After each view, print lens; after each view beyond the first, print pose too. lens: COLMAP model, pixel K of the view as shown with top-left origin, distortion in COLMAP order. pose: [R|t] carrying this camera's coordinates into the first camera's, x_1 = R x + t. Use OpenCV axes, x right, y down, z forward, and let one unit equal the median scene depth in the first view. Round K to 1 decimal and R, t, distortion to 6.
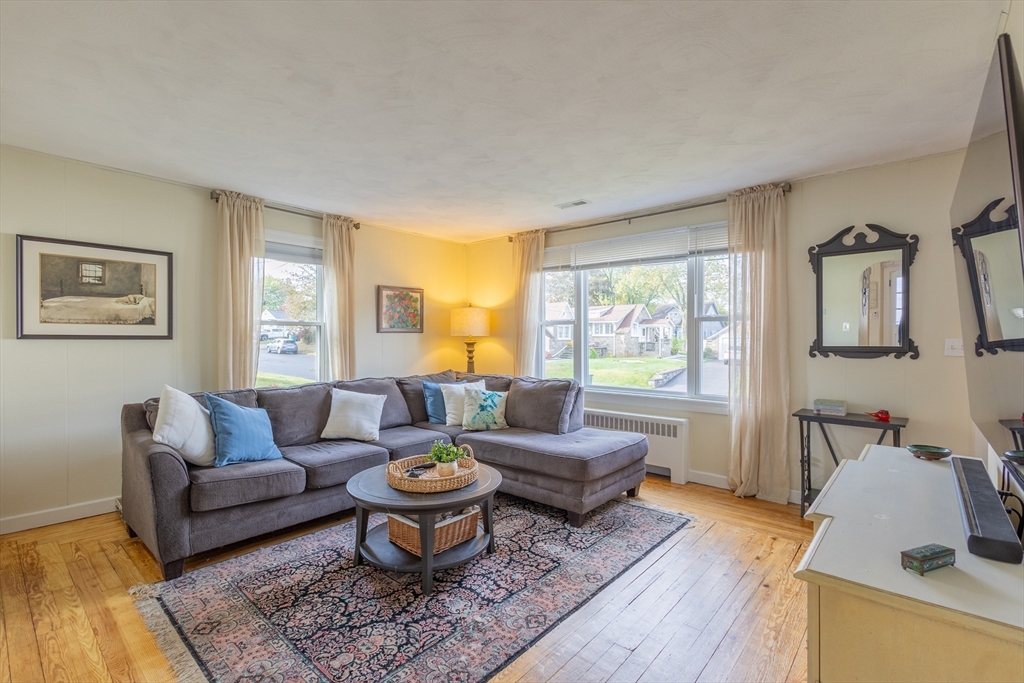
lens RADIAL K [[467.0, 0, 516.2], [0, 467.0, 337.2], [0, 0, 1]] dist [0.013889, -0.004642]
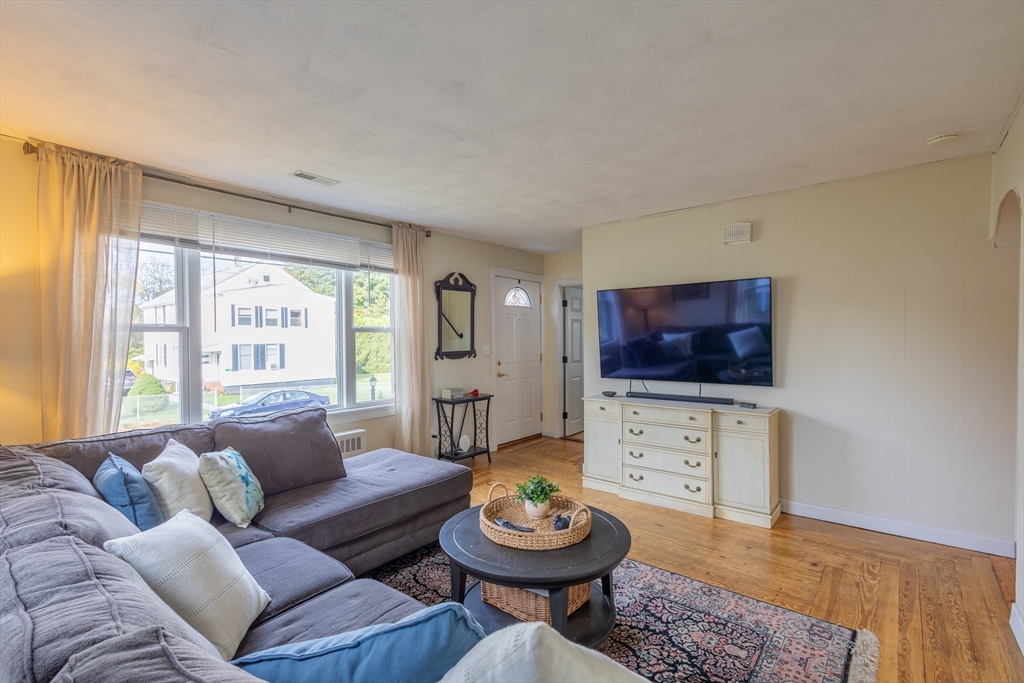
lens RADIAL K [[467.0, 0, 508.5], [0, 467.0, 338.9], [0, 0, 1]] dist [0.013889, -0.004642]
pose [[-0.018983, -0.002490, 0.999817, -0.812800], [0.009820, 0.999948, 0.002676, -0.023391], [-0.999772, 0.009869, -0.018957, 0.865585]]
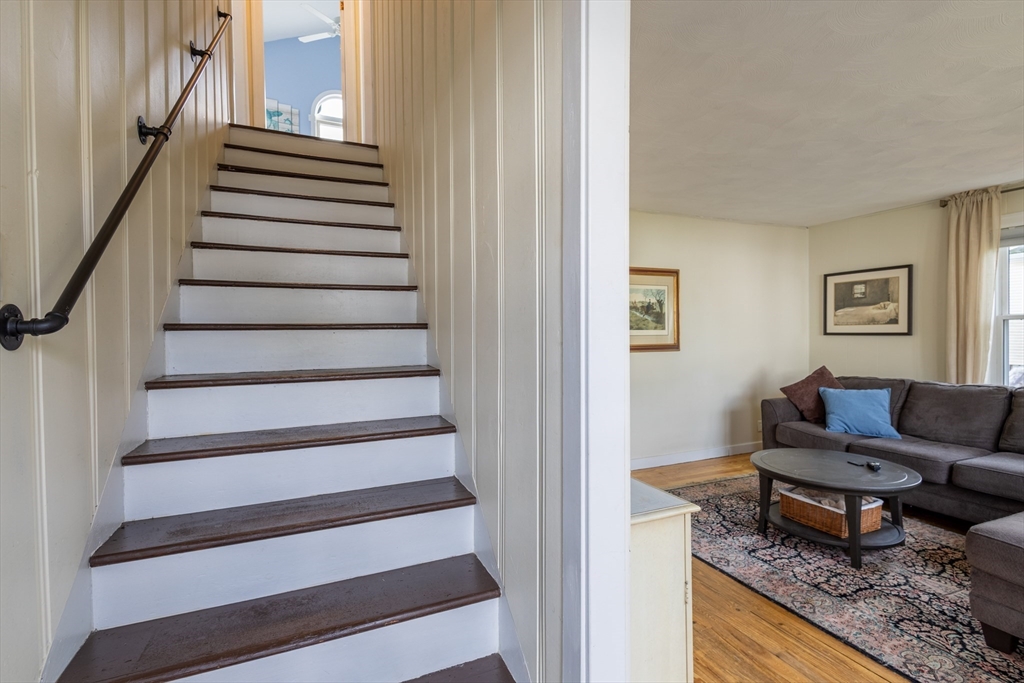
lens RADIAL K [[467.0, 0, 507.7], [0, 467.0, 341.7], [0, 0, 1]] dist [0.013889, -0.004642]
pose [[-0.447114, 0.015055, -0.894350, 0.907934], [0.008353, 0.999885, 0.012655, -0.003821], [0.894438, -0.001812, -0.447189, 0.674071]]
